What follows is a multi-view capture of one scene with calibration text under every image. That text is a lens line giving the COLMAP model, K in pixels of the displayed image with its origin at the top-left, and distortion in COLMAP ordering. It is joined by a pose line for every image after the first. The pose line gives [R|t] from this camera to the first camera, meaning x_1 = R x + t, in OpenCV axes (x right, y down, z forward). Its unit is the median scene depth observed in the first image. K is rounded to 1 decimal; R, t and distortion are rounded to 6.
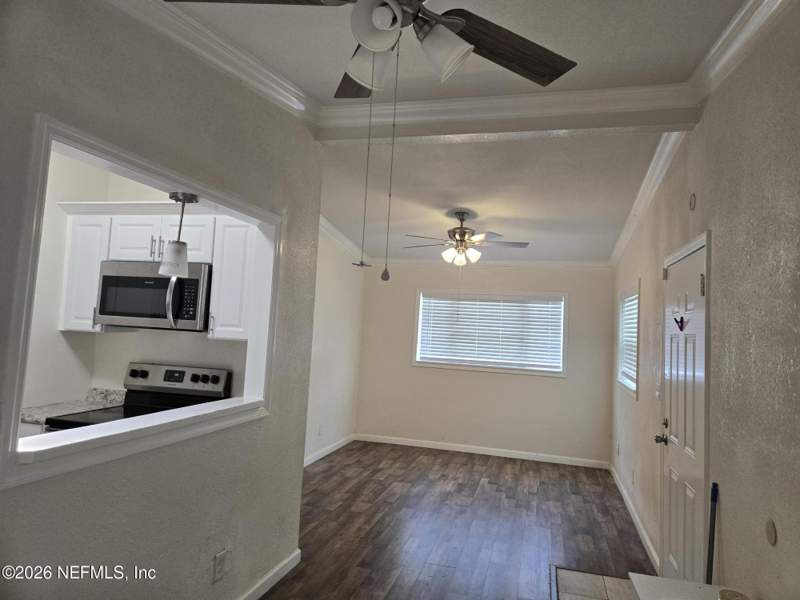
lens RADIAL K [[532.3, 0, 400.8], [0, 532.3, 295.8], [0, 0, 1]] dist [0.024802, 0.000128]
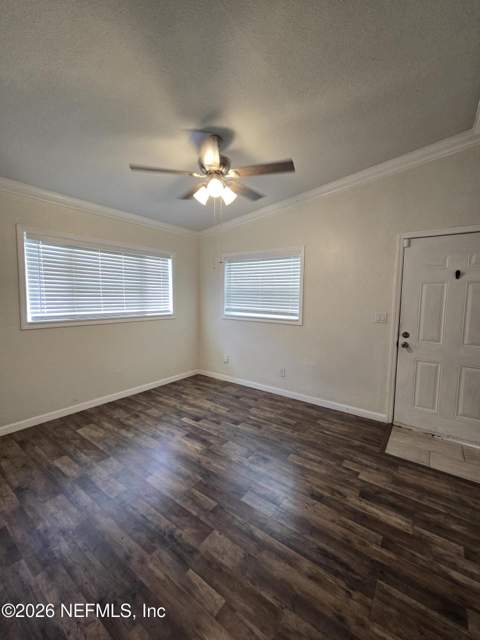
lens RADIAL K [[260.7, 0, 239.8], [0, 260.7, 321.7], [0, 0, 1]] dist [-0.002493, -0.000579]
pose [[0.360668, -0.141743, 0.921861, -0.255730], [-0.051695, 0.983828, 0.171496, 0.048796], [-0.931261, -0.109508, 0.347508, 0.707977]]
